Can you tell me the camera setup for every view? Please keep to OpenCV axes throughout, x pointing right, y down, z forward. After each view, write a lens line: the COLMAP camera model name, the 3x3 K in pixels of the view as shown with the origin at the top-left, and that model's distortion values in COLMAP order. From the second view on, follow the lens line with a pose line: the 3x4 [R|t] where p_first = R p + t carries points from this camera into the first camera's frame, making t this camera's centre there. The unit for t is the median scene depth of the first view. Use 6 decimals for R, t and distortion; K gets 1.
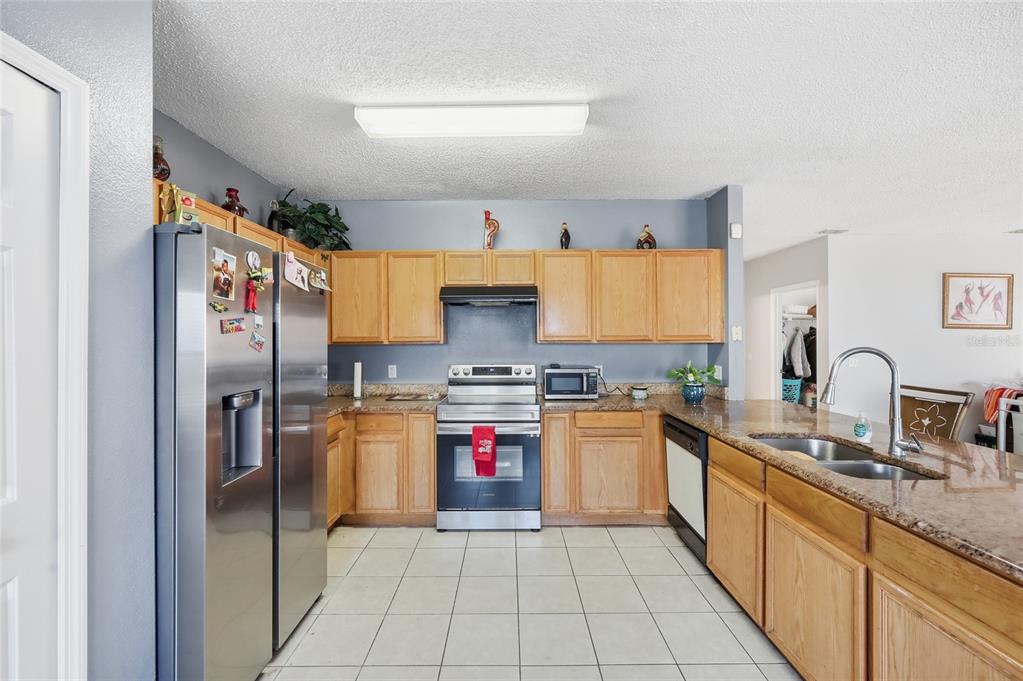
lens RADIAL K [[415.4, 0, 511.5], [0, 415.4, 340.5], [0, 0, 1]] dist [0.001576, 0.000067]
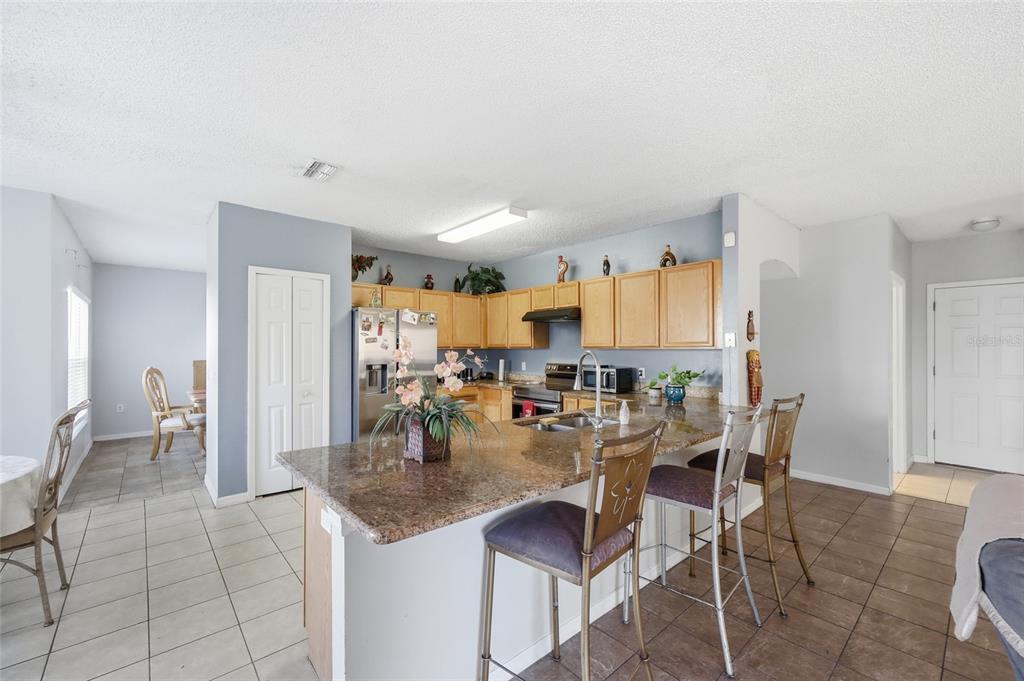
lens RADIAL K [[422.4, 0, 512.0], [0, 422.4, 340.5], [0, 0, 1]] dist [0.022250, 0.000003]
pose [[0.659046, -0.008748, -0.752052, 0.948784], [-0.003385, 0.999888, -0.014598, 0.001797], [0.752095, 0.012166, 0.658943, -0.080978]]
